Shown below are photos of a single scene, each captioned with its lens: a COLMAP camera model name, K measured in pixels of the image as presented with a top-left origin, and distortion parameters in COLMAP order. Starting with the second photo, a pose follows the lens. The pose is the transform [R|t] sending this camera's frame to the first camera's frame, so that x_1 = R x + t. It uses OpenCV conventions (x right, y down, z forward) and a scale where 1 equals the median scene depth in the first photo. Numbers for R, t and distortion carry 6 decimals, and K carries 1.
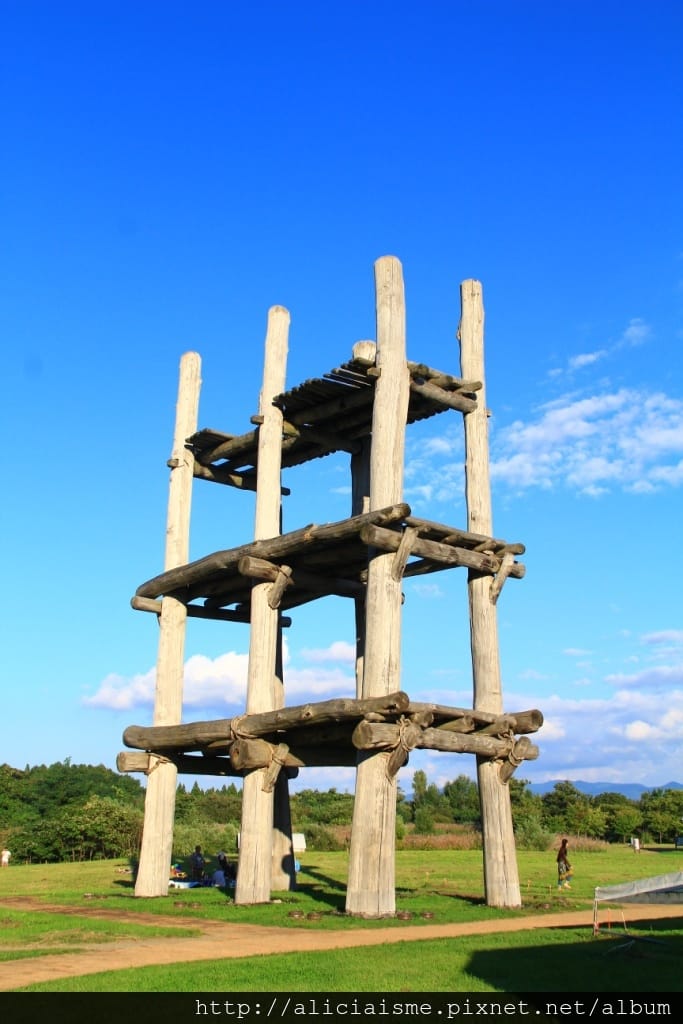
lens RADIAL K [[1086.5, 0, 341.5], [0, 1086.5, 512.0], [0, 0, 1]] dist [-0.046619, 0.018398]
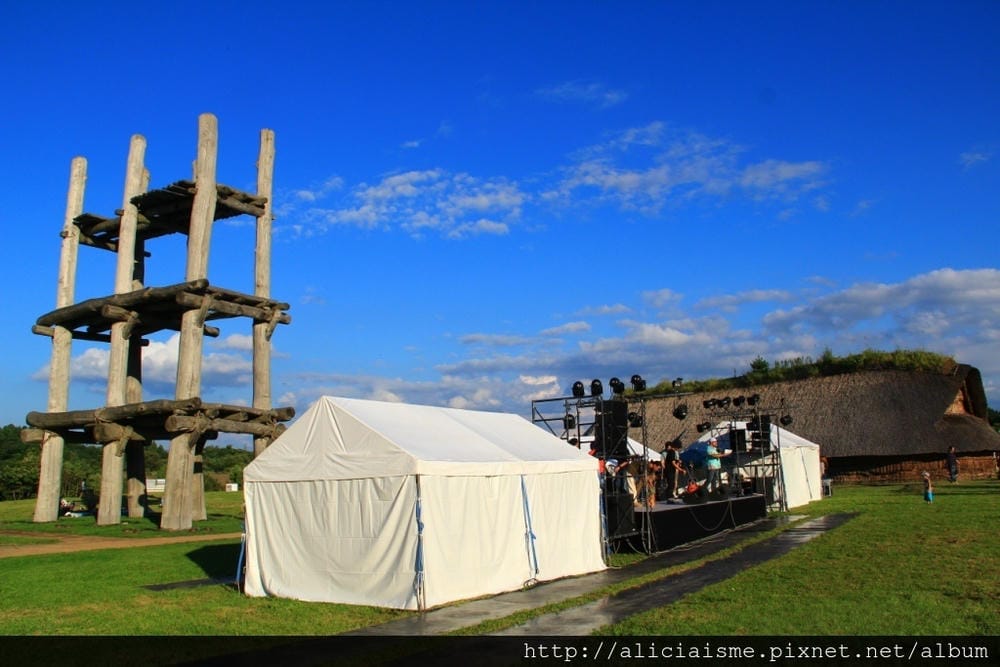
lens RADIAL K [[825.2, 0, 500.0], [0, 825.2, 333.5], [0, 0, 1]] dist [-0.202543, 0.155417]
pose [[0.953384, 0.028102, 0.300448, 0.102780], [-0.062626, 0.992402, 0.105903, -0.069574], [-0.295190, -0.119782, 0.947901, -0.214646]]
